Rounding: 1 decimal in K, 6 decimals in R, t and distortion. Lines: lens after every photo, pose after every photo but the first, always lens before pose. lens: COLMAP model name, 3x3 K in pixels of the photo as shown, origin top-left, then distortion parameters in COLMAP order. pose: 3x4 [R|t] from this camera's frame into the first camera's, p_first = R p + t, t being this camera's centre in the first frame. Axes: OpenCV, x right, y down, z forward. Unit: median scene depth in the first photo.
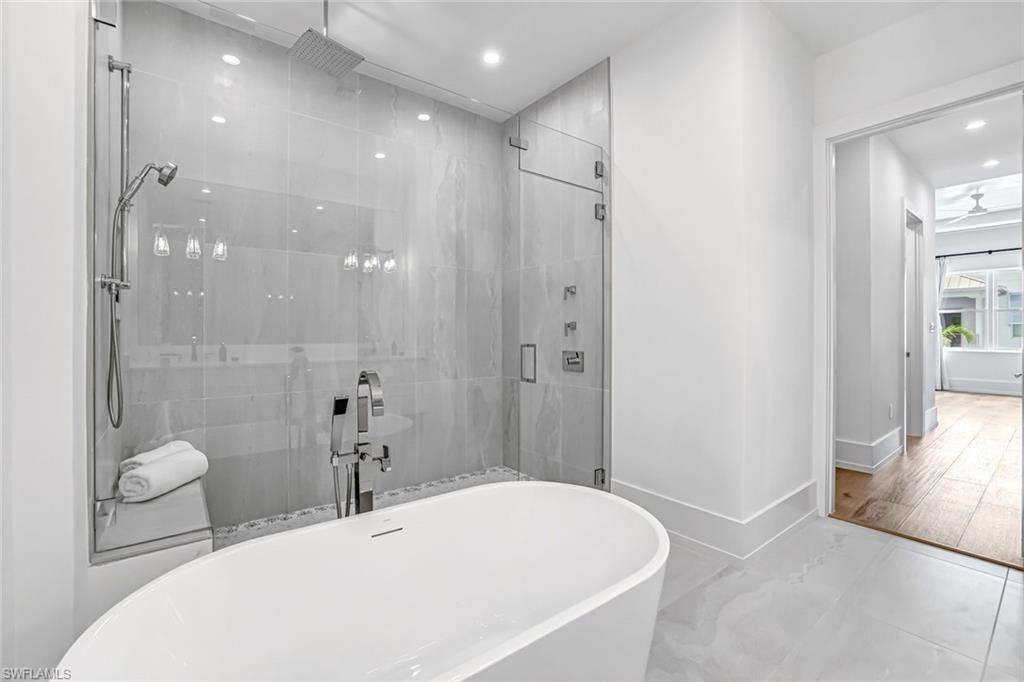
lens RADIAL K [[441.0, 0, 511.5], [0, 441.0, 335.4], [0, 0, 1]] dist [-0.032909, 0.008149]
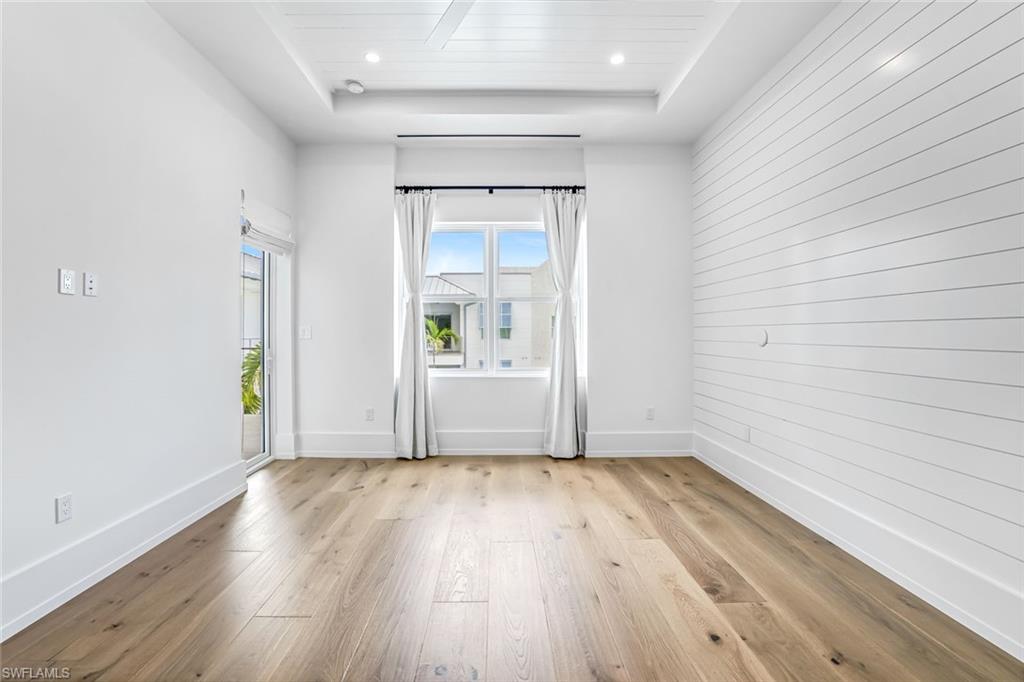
lens RADIAL K [[441.0, 0, 507.2], [0, 441.0, 336.5], [0, 0, 1]] dist [-0.032909, 0.008149]
pose [[0.593317, -0.005051, 0.804953, 0.246969], [0.007294, 0.999973, 0.000898, -0.004030], [-0.804936, 0.005339, 0.593338, 0.236897]]
